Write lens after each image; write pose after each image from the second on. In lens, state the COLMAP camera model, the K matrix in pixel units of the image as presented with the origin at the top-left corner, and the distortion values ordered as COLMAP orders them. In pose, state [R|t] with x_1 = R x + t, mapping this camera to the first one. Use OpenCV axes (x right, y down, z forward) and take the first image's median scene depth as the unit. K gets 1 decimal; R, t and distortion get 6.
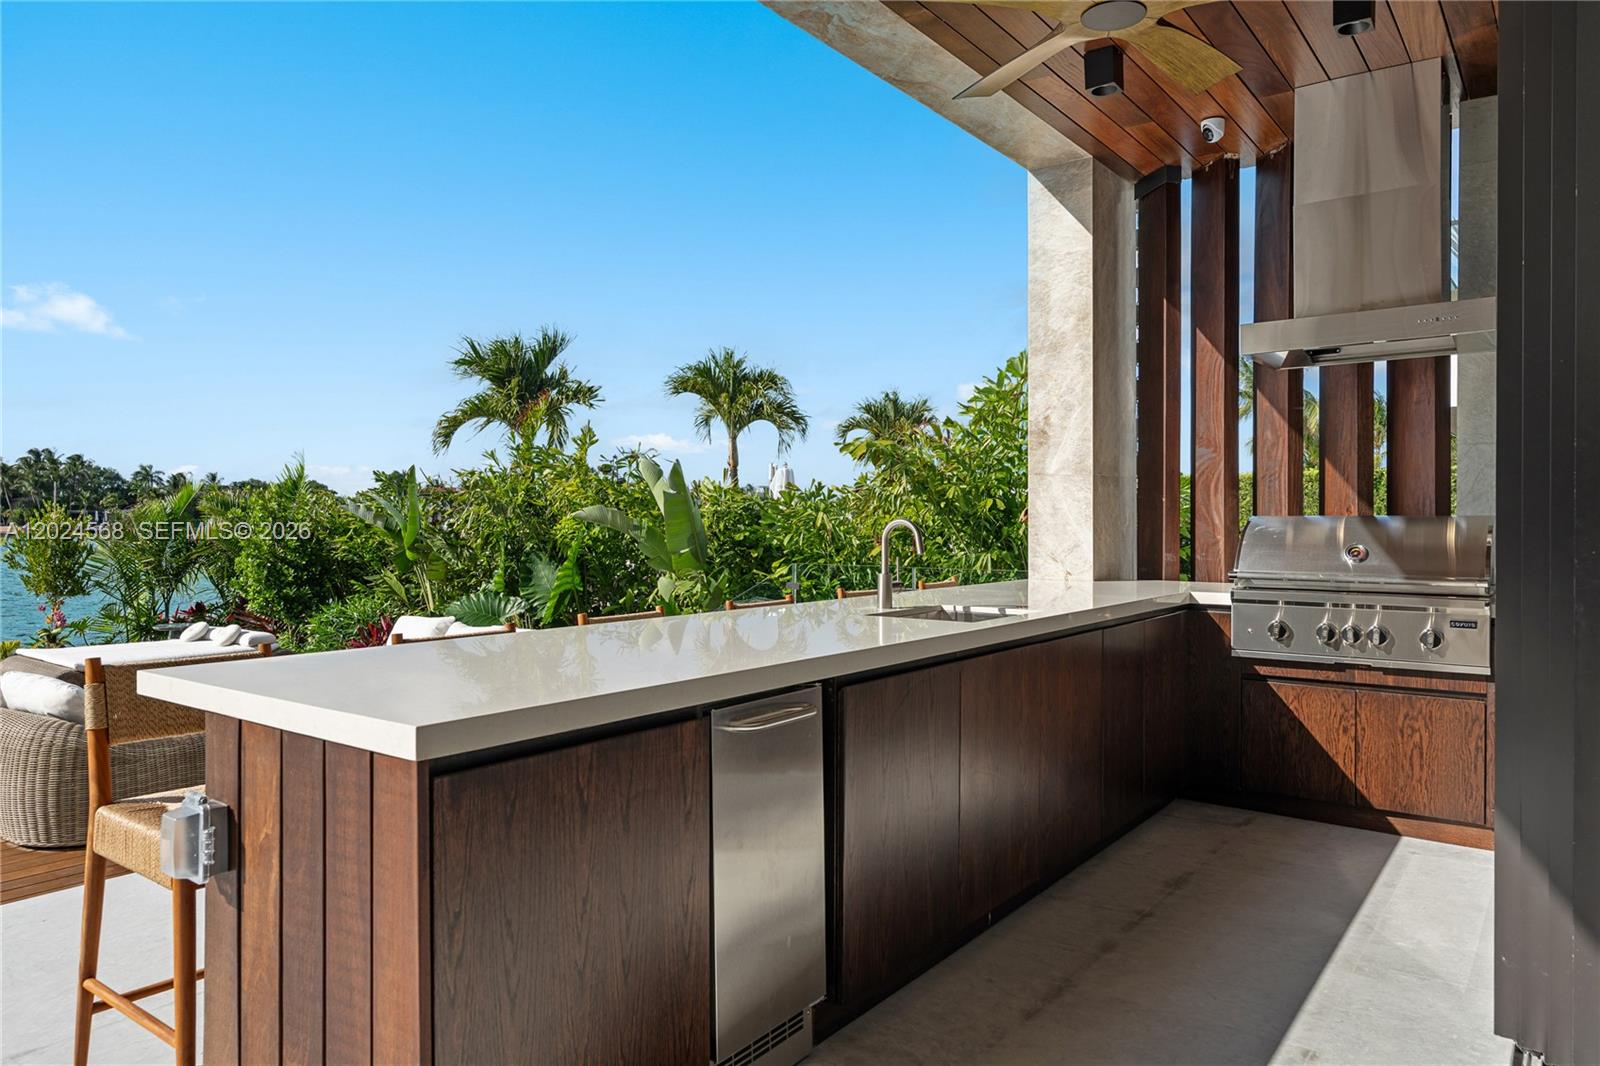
lens RADIAL K [[1082.8, 0, 801.2], [0, 1082.8, 528.5], [0, 0, 1]] dist [-0.009093, -0.002965]
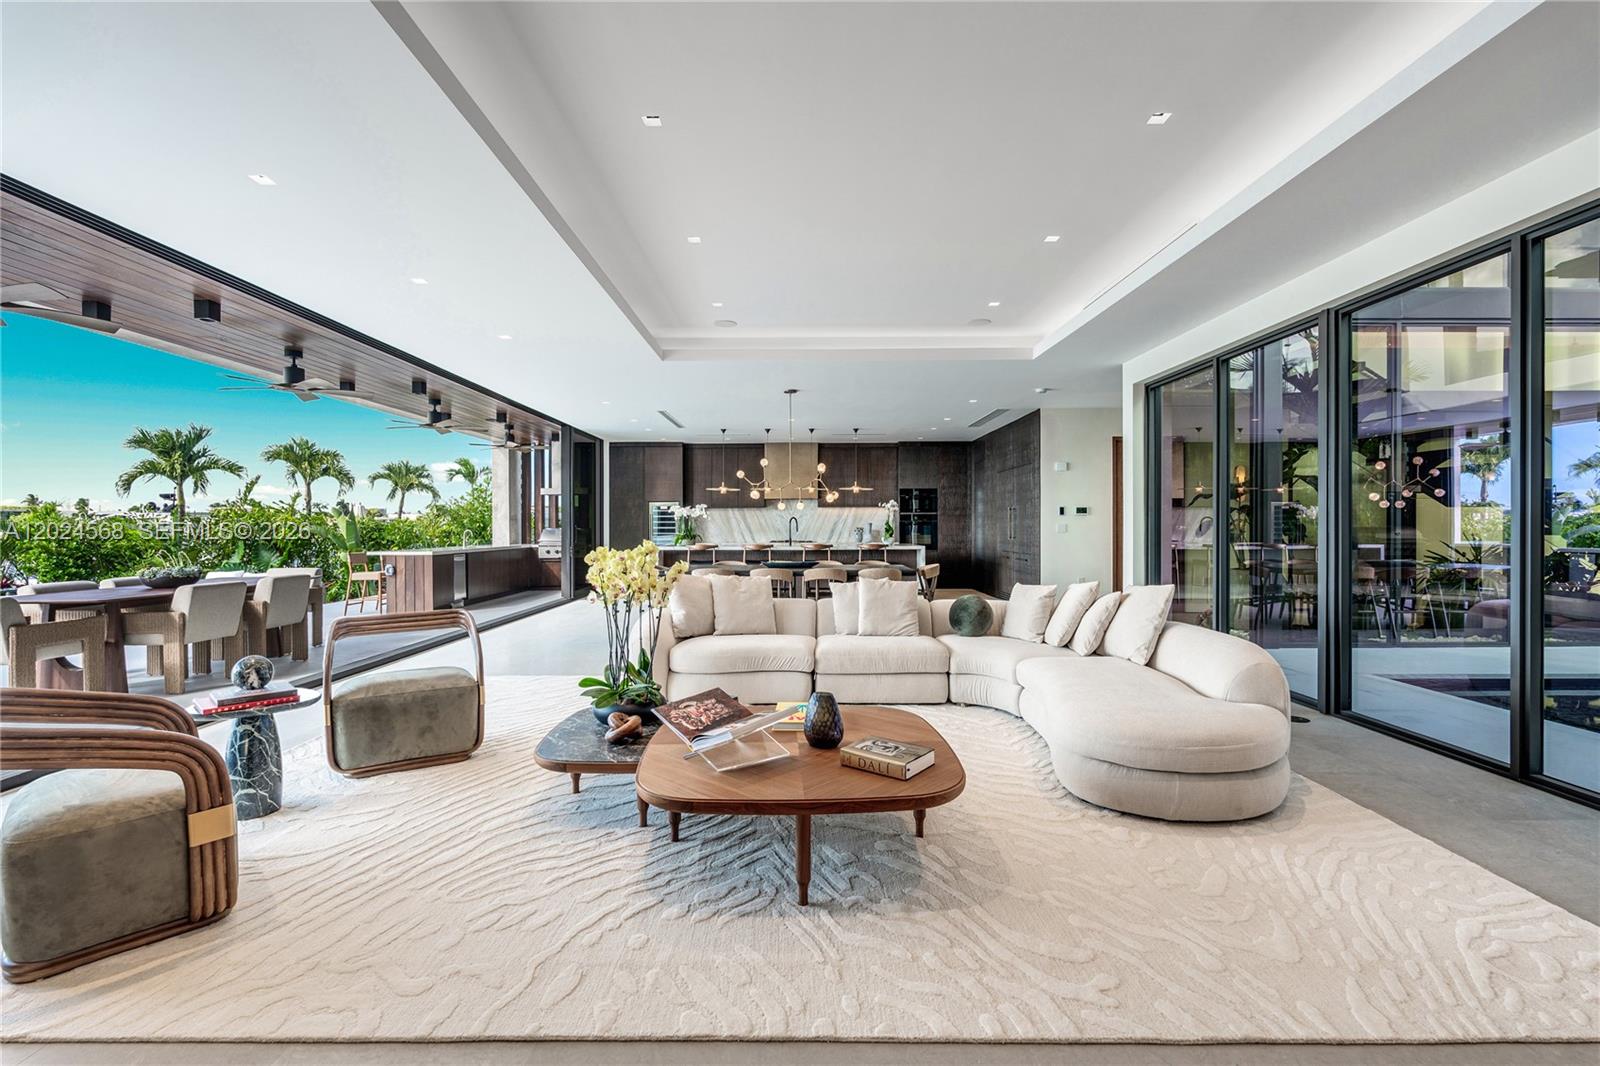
lens RADIAL K [[705.2, 0, 807.4], [0, 705.2, 529.6], [0, 0, 1]] dist [0.003706, 0.000065]
pose [[0.799430, -0.013221, 0.600614, -0.134085], [0.014753, 0.999888, 0.002374, 0.000662], [-0.600579, 0.006963, 0.799535, -0.562619]]
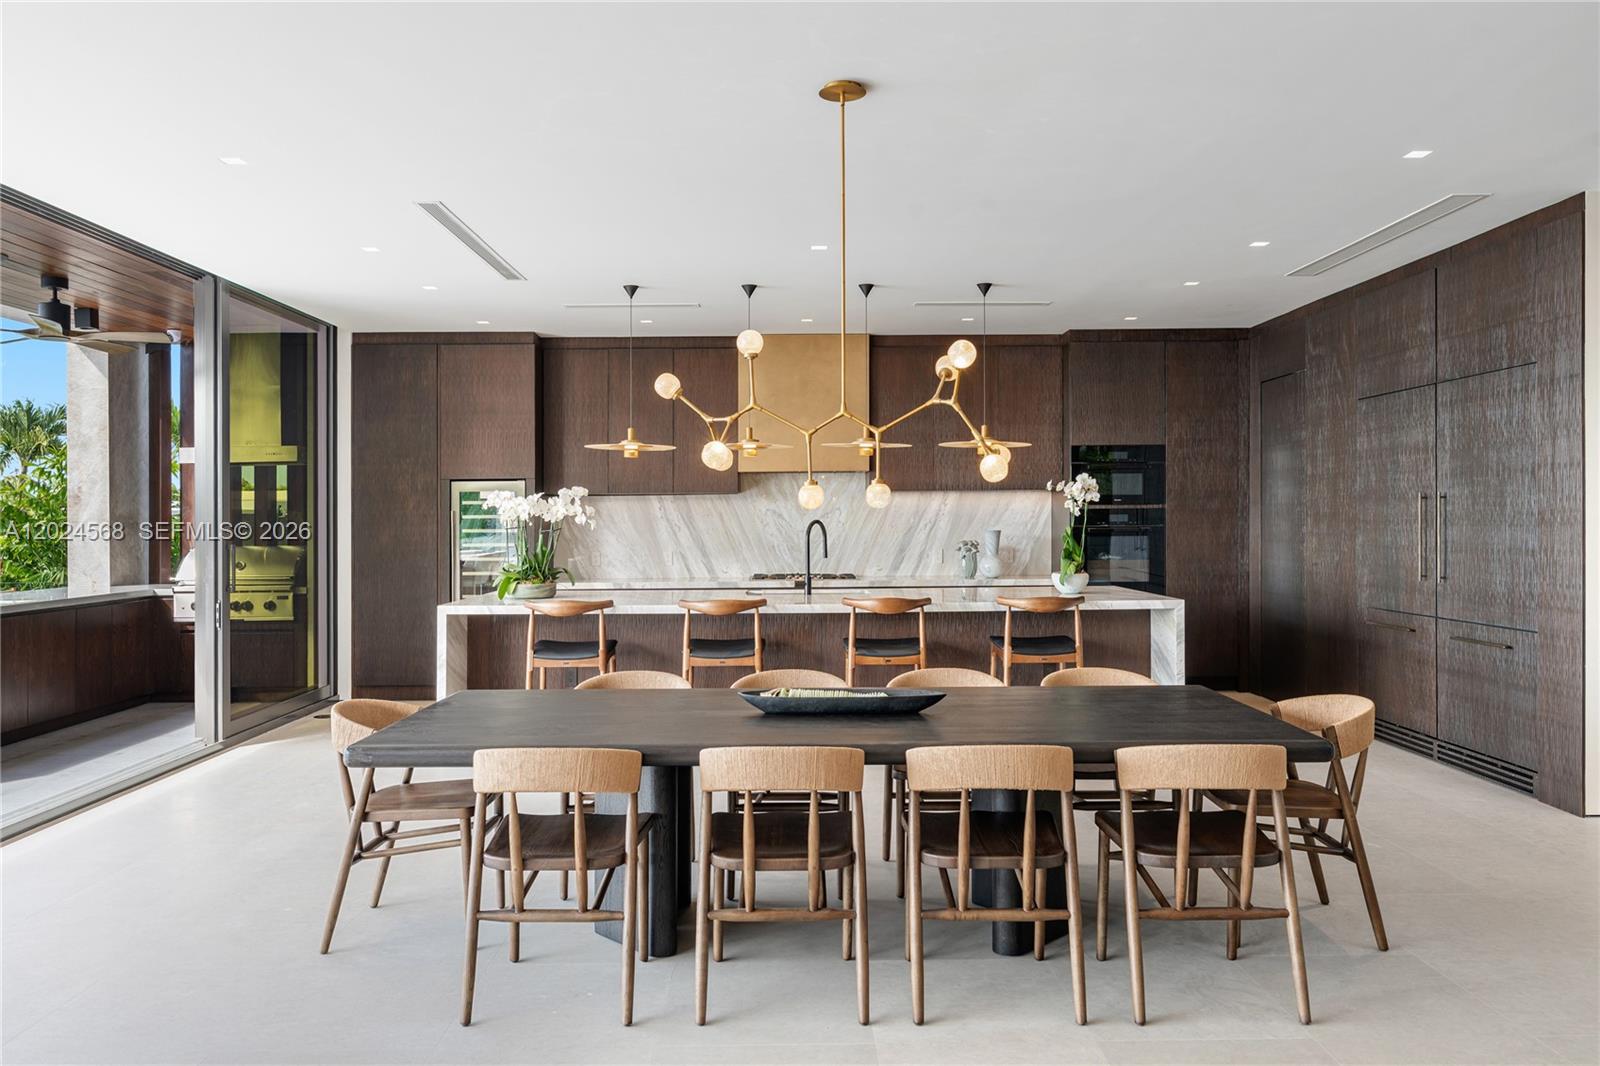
lens RADIAL K [[1170.6, 0, 800.9], [0, 1170.6, 523.7], [0, 0, 1]] dist [0.003296, 0.000039]
pose [[0.797112, -0.014746, 0.603652, 0.007779], [0.017915, 0.999839, 0.000768, -0.009399], [-0.603566, 0.010203, 0.797248, -0.337111]]
